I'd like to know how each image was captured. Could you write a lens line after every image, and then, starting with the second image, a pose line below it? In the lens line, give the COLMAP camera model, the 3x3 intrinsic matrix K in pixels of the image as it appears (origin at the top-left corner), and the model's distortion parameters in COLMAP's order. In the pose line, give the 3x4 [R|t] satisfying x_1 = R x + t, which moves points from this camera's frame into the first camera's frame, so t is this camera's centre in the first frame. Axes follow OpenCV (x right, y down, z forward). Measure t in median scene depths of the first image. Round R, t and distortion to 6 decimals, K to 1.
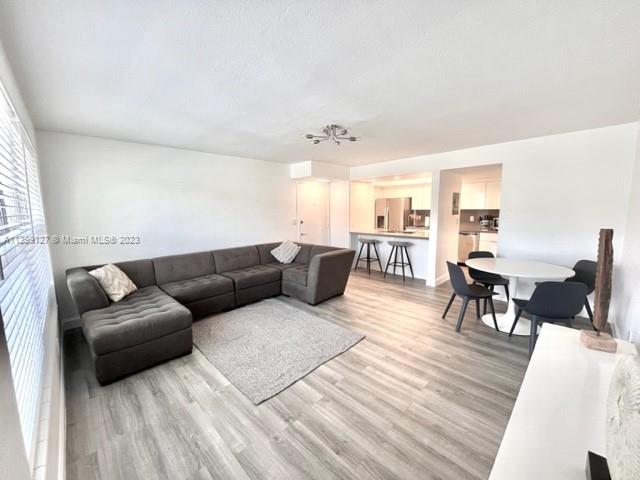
lens RADIAL K [[281.7, 0, 320.0], [0, 281.7, 240.0], [0, 0, 1]] dist [0.000203, 0.000092]
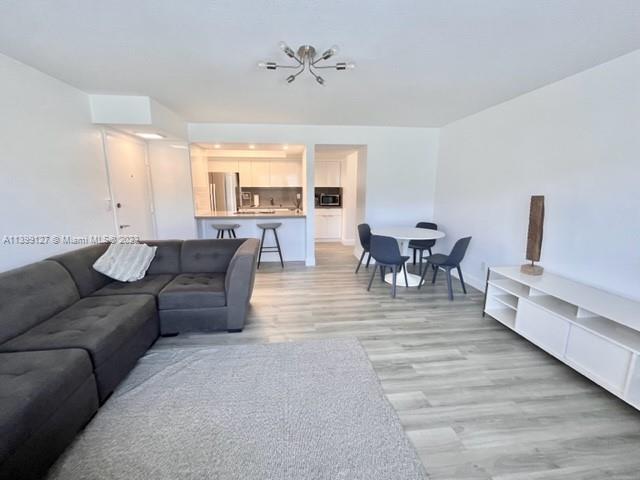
lens RADIAL K [[281.7, 0, 320.0], [0, 281.7, 240.0], [0, 0, 1]] dist [0.000203, 0.000092]
pose [[0.582682, -0.137883, 0.800918, -0.405747], [0.084365, 0.990441, 0.109133, -0.030439], [-0.808310, 0.003980, 0.588744, 0.465087]]
